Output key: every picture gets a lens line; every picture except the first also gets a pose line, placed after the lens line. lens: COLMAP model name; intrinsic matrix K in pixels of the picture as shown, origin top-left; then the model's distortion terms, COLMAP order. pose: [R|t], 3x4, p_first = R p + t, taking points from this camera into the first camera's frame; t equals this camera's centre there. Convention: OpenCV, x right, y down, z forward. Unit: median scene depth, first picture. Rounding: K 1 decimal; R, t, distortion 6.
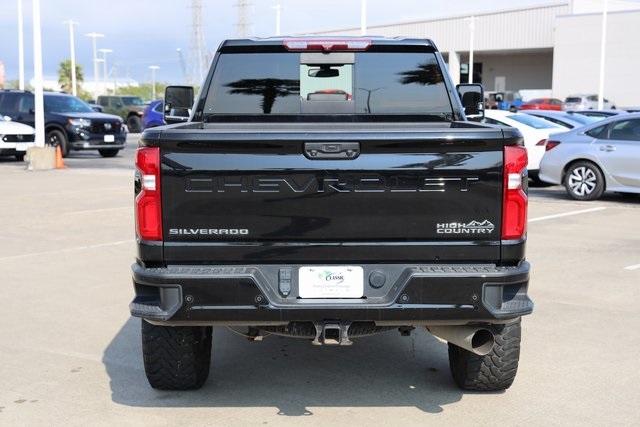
lens RADIAL K [[1132.3, 0, 317.3], [0, 1132.3, 213.3], [0, 0, 1]] dist [0.290498, 0.000000]
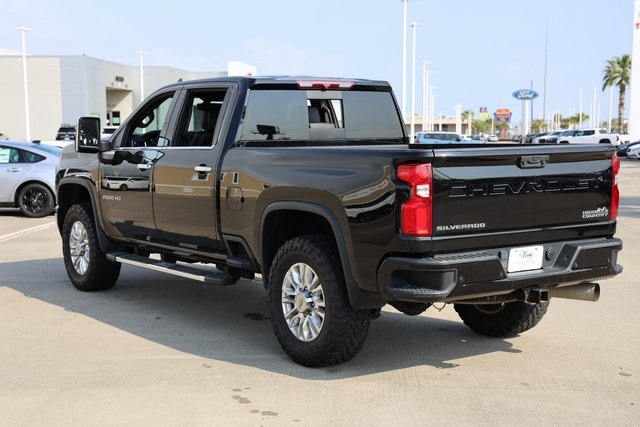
lens RADIAL K [[1006.2, 0, 321.3], [0, 1006.2, 215.0], [0, 0, 1]] dist [0.202303, 0.000000]
pose [[0.819797, -0.054369, 0.570067, -0.723644], [0.065195, 0.997872, 0.001416, -0.007645], [-0.568931, 0.036005, 0.821597, 0.113872]]
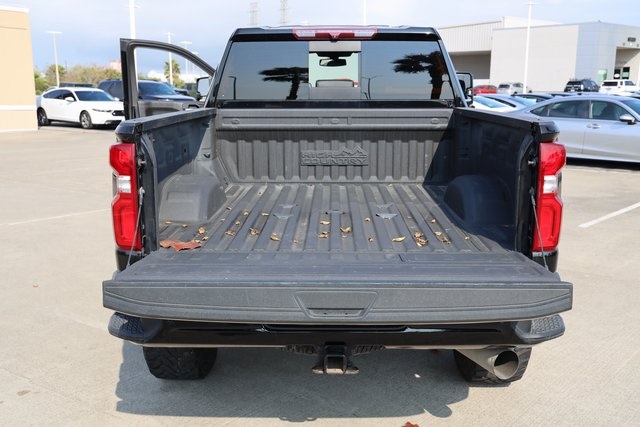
lens RADIAL K [[733.9, 0, 320.3], [0, 733.9, 214.9], [0, 0, 1]] dist [0.099845, 0.000000]
pose [[0.999854, 0.004498, -0.016494, 0.008326], [-0.003263, 0.997240, 0.074179, -0.037192], [0.016783, -0.074114, 0.997109, 0.361941]]
